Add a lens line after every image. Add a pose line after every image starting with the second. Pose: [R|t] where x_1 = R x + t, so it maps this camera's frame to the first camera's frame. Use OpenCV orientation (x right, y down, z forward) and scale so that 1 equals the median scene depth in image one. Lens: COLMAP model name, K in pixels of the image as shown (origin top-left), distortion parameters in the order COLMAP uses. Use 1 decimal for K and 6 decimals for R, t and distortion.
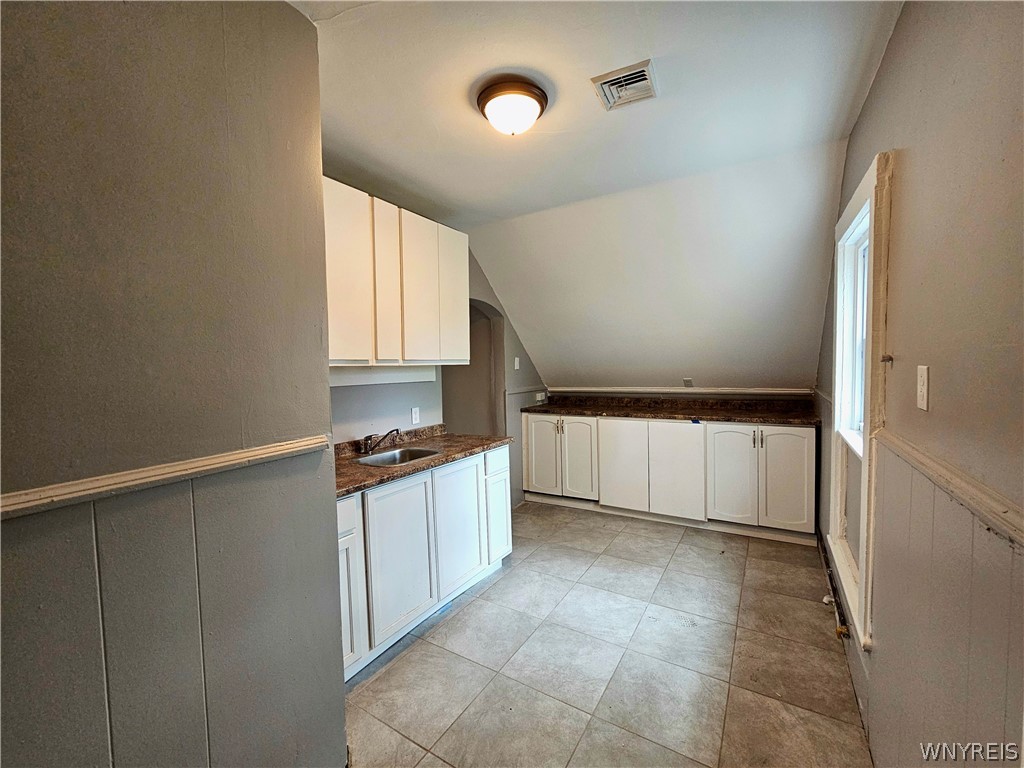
lens RADIAL K [[418.7, 0, 512.2], [0, 418.7, 384.1], [0, 0, 1]] dist [0.000822, 0.000121]
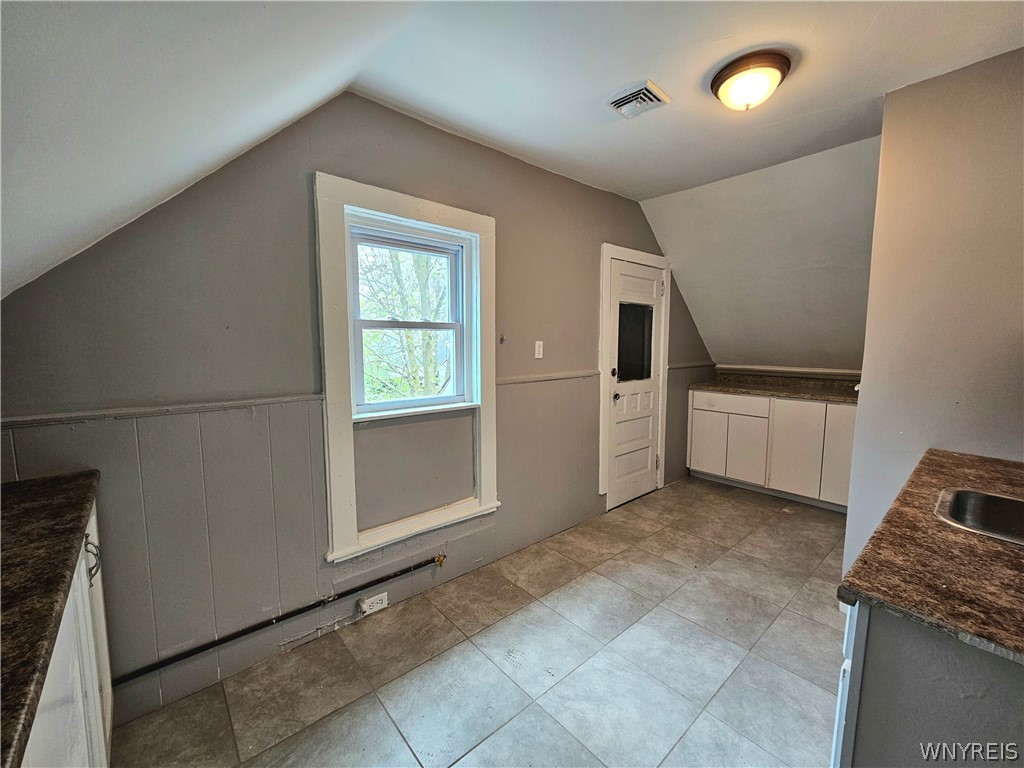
lens RADIAL K [[418.7, 0, 512.5], [0, 418.7, 382.6], [0, 0, 1]] dist [0.000822, 0.000121]
pose [[-0.953784, -0.013658, 0.300182, 0.193418], [0.032092, 0.988623, 0.146949, -0.093892], [-0.298774, 0.149791, -0.942495, 1.816676]]
